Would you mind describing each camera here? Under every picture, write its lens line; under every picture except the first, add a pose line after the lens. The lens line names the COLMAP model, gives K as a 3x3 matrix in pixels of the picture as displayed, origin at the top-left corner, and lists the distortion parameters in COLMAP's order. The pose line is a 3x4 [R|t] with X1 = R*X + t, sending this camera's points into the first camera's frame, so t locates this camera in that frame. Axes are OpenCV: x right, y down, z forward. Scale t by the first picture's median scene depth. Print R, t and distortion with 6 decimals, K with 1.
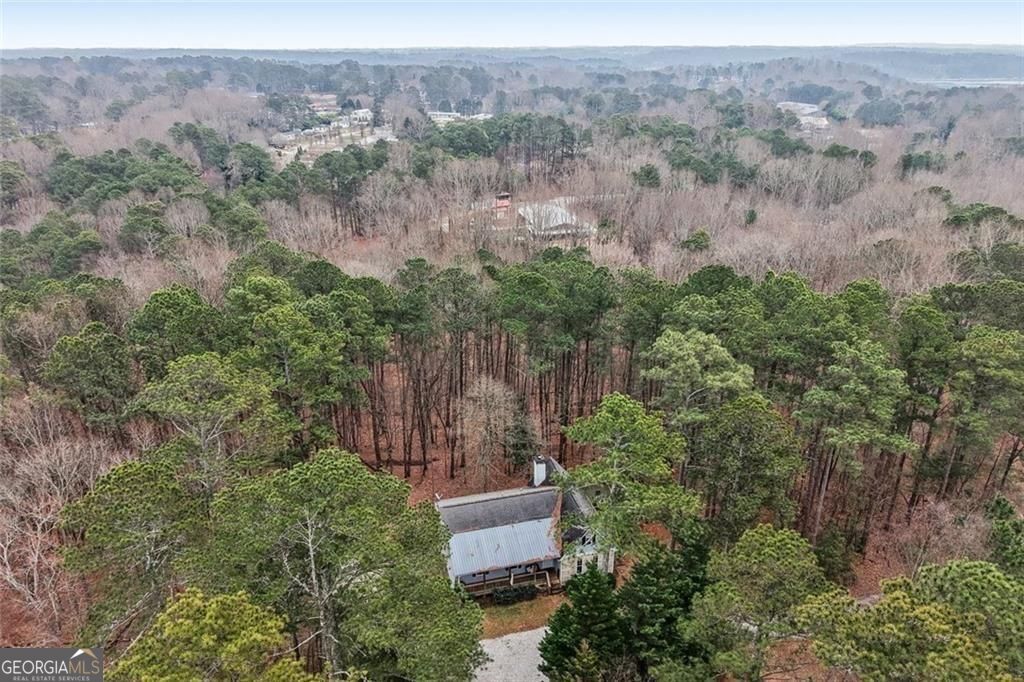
lens RADIAL K [[692.4, 0, 507.9], [0, 692.4, 345.5], [0, 0, 1]] dist [0.009270, -0.010617]
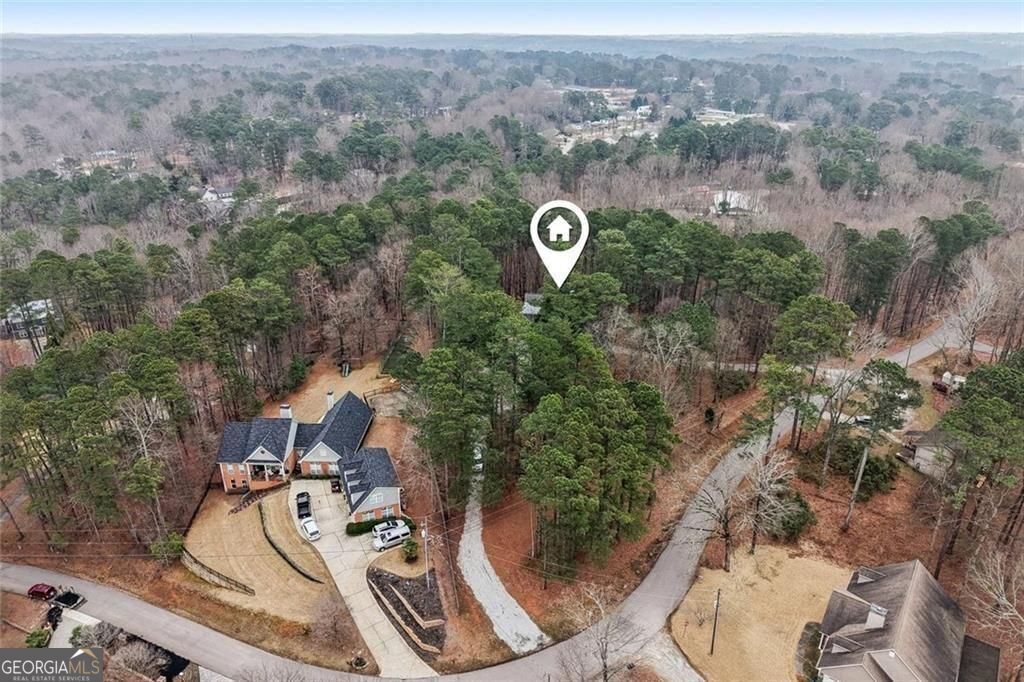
lens RADIAL K [[692.4, 0, 513.2], [0, 692.4, 338.1], [0, 0, 1]] dist [0.009270, -0.010617]
pose [[0.904784, 0.173911, -0.388742, 0.230672], [-0.169716, 0.984447, 0.045402, 0.075933], [0.390592, 0.024897, 0.920227, -0.356946]]
